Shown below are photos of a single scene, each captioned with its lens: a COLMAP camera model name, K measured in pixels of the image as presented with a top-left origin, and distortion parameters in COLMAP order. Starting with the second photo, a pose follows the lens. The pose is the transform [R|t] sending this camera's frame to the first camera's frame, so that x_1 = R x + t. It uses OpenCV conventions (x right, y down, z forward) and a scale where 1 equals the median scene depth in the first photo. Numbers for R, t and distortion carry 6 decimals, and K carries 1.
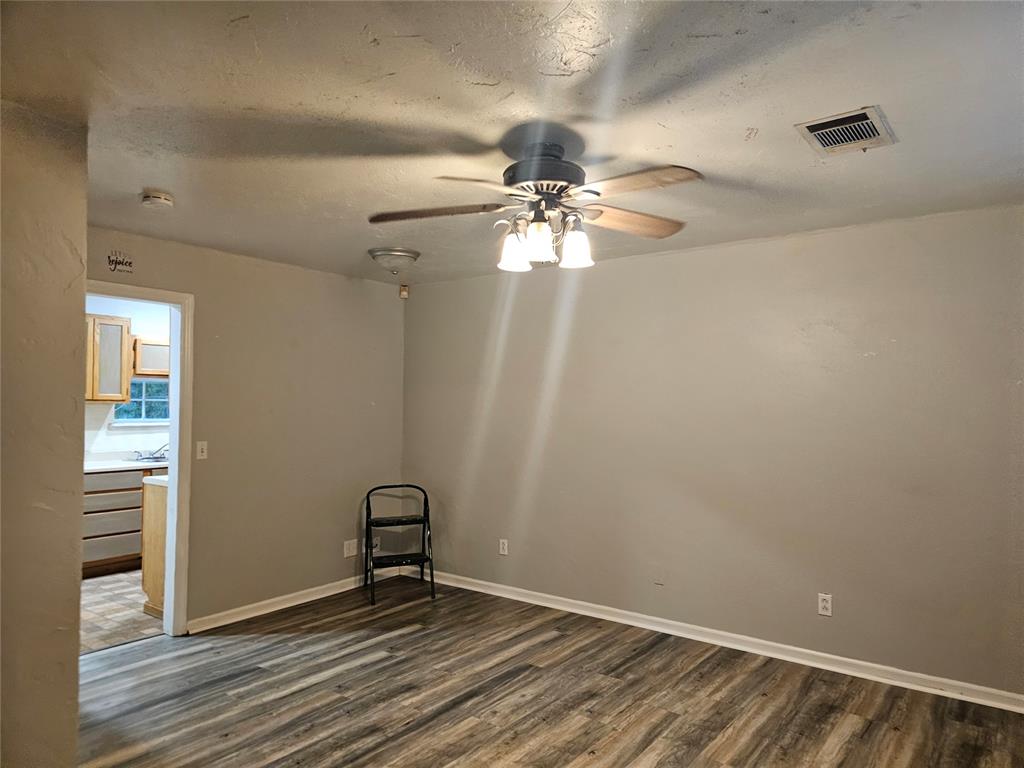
lens RADIAL K [[685.5, 0, 519.5], [0, 685.5, 399.0], [0, 0, 1]] dist [0.035616, -0.025752]
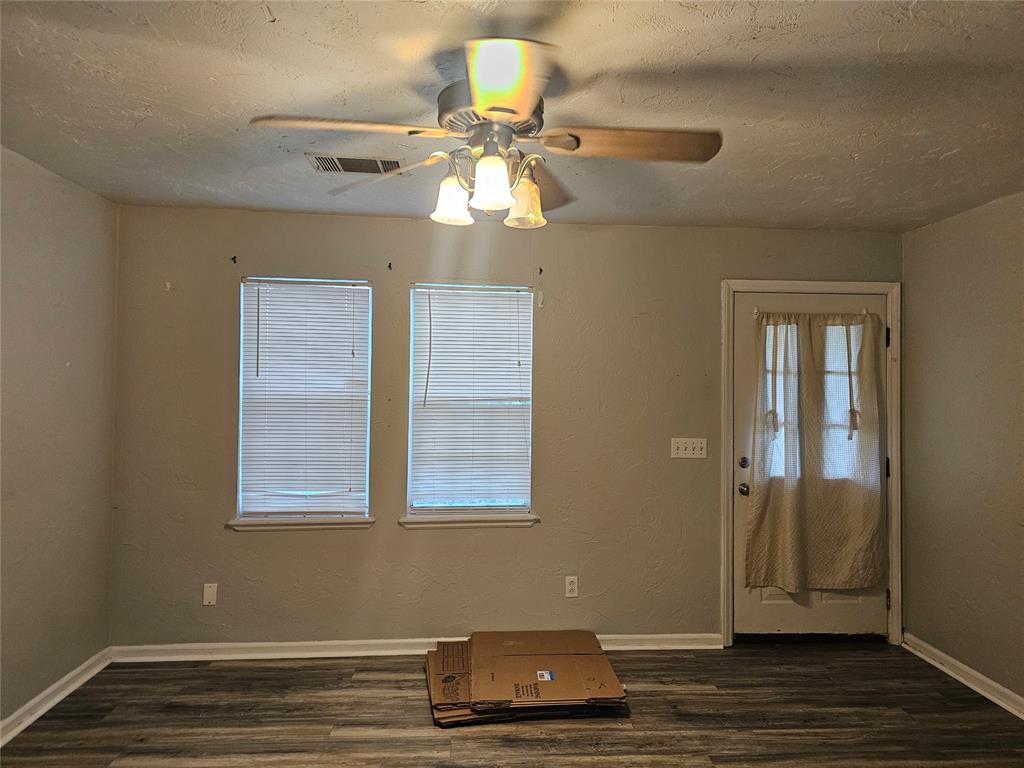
lens RADIAL K [[685.5, 0, 526.8], [0, 685.5, 376.4], [0, 0, 1]] dist [0.035616, -0.025752]
pose [[-0.656739, -0.001359, 0.754117, -0.444674], [-0.016430, 0.999787, -0.012507, -0.004238], [-0.753939, -0.020604, -0.656621, 1.123274]]
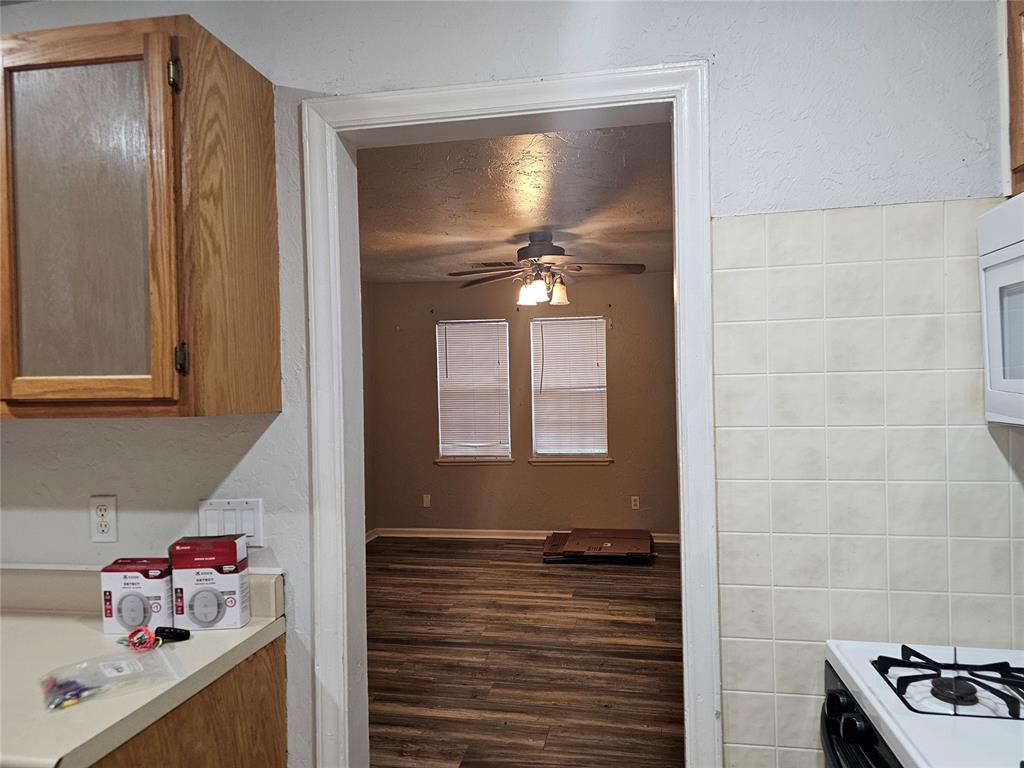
lens RADIAL K [[685.5, 0, 516.1], [0, 685.5, 386.3], [0, 0, 1]] dist [0.035616, -0.025752]
pose [[-0.432701, -0.004904, 0.901524, -1.148619], [0.015514, 0.999797, 0.012885, -0.008961], [-0.901404, 0.019562, -0.432537, 1.381488]]
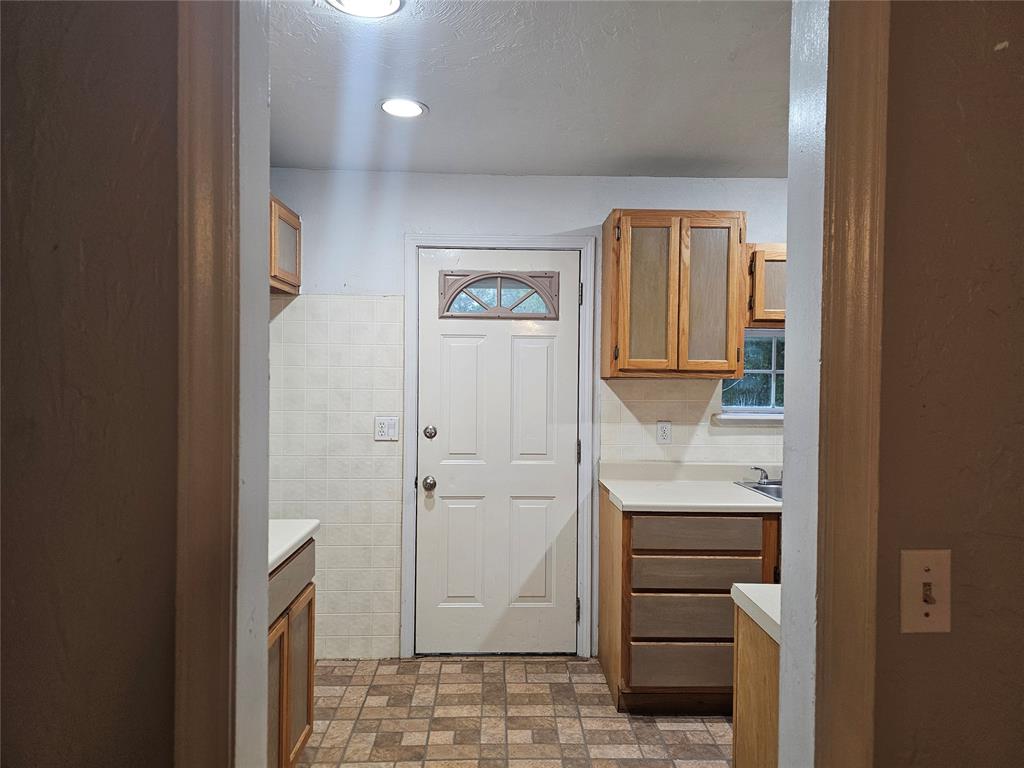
lens RADIAL K [[685.5, 0, 512.1], [0, 685.5, 376.2], [0, 0, 1]] dist [0.035616, -0.025752]
pose [[0.616949, 0.006644, -0.786975, -0.268019], [-0.003573, 0.999978, 0.005642, 0.002745], [0.786995, -0.000669, 0.616959, 0.552683]]
